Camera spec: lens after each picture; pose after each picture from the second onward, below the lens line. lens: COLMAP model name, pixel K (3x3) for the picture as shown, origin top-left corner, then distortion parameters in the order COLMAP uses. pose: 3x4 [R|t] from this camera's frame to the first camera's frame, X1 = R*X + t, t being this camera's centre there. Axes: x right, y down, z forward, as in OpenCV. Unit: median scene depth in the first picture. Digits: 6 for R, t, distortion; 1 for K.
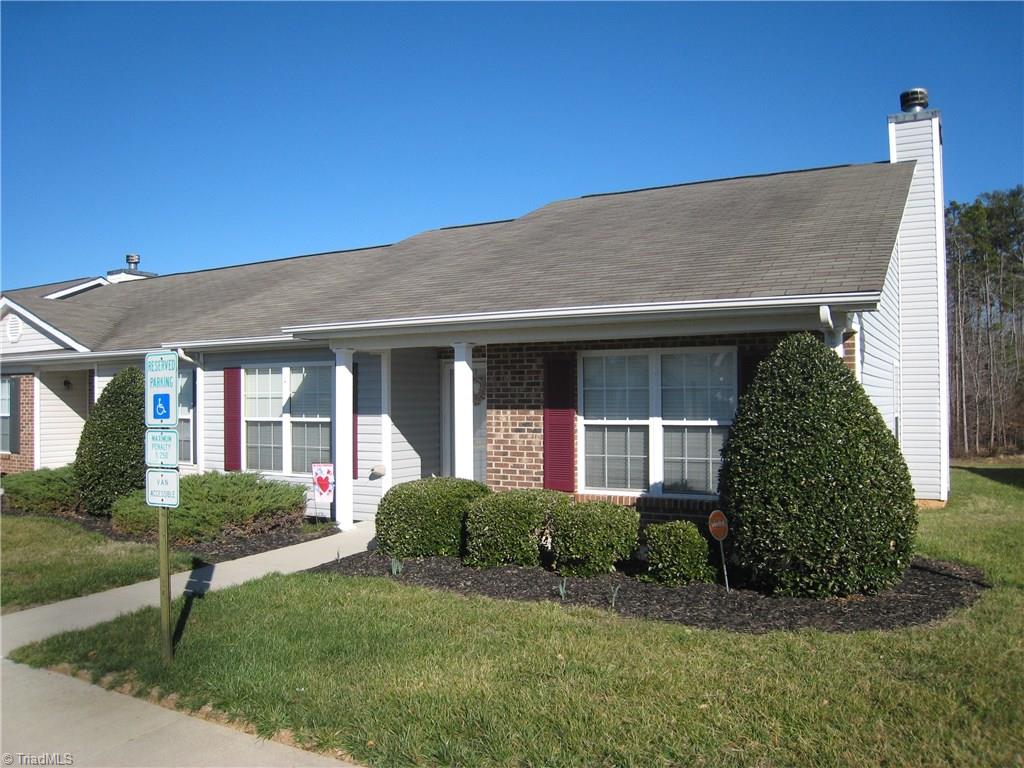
lens RADIAL K [[839.5, 0, 515.2], [0, 839.5, 386.3], [0, 0, 1]] dist [-0.162988, 0.104080]
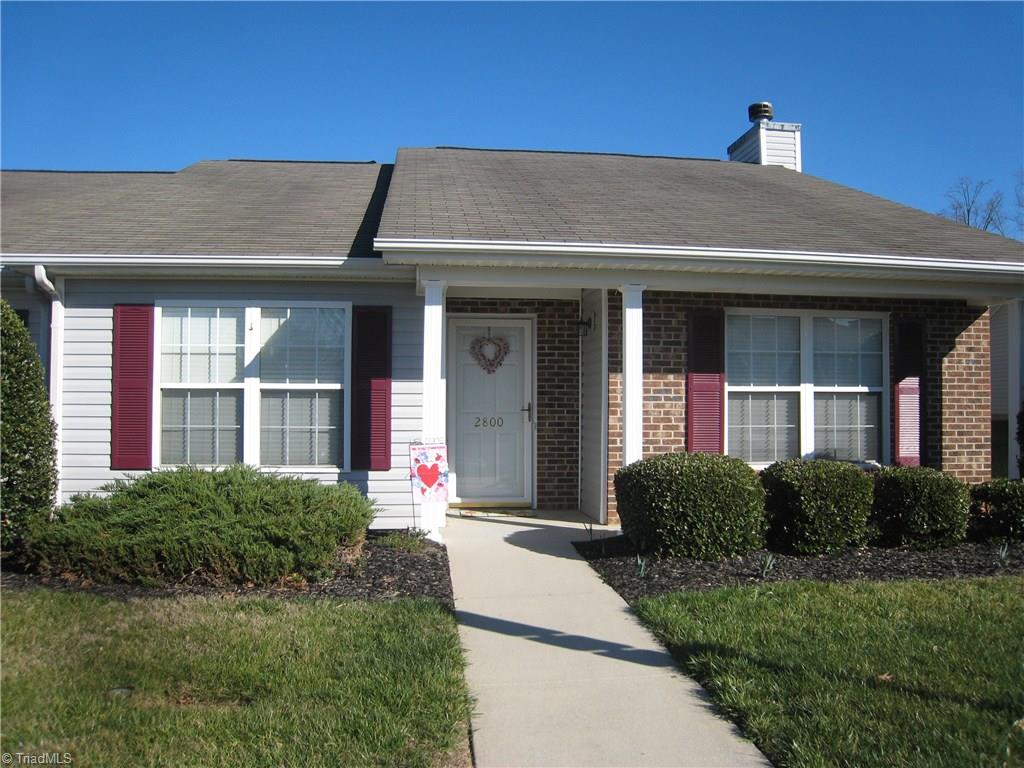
lens RADIAL K [[839.5, 0, 515.2], [0, 839.5, 386.3], [0, 0, 1]] dist [-0.162988, 0.104080]
pose [[0.807325, 0.021225, 0.589725, -0.596897], [-0.017770, 0.999774, -0.011657, 0.052936], [-0.589840, -0.001069, 0.807520, 0.417147]]
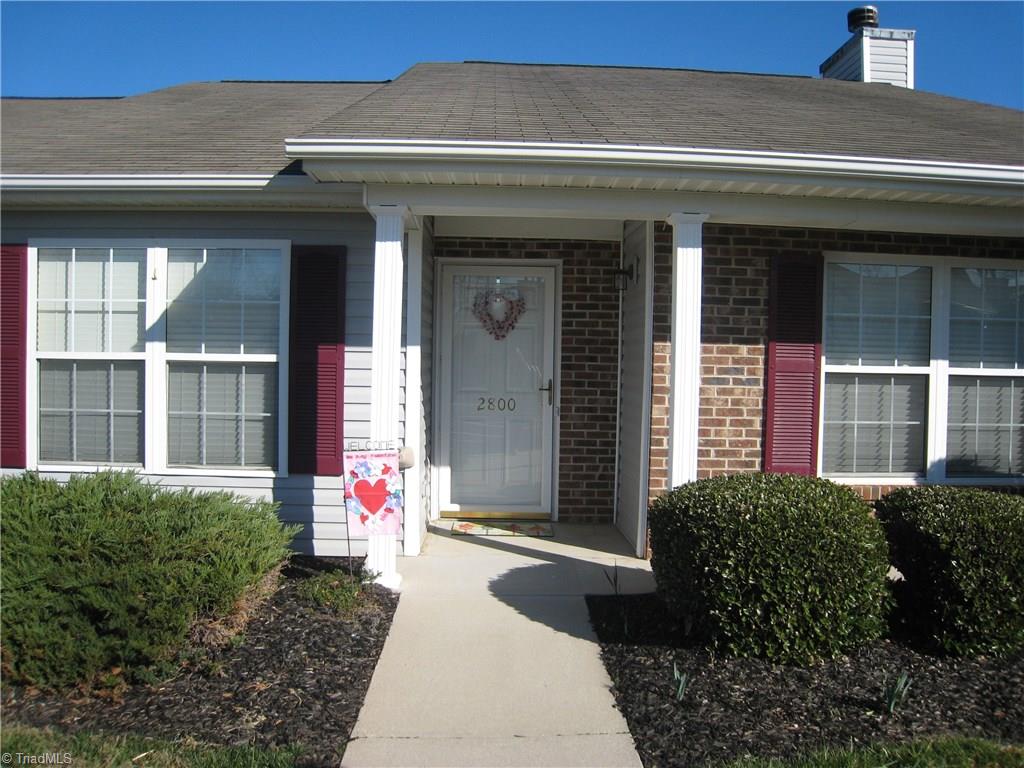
lens RADIAL K [[839.5, 0, 515.2], [0, 839.5, 386.3], [0, 0, 1]] dist [-0.162988, 0.104080]
pose [[0.855436, 0.004220, 0.517892, -0.413377], [-0.031768, 0.998511, 0.044338, 0.035401], [-0.516934, -0.054380, 0.854296, 0.587605]]
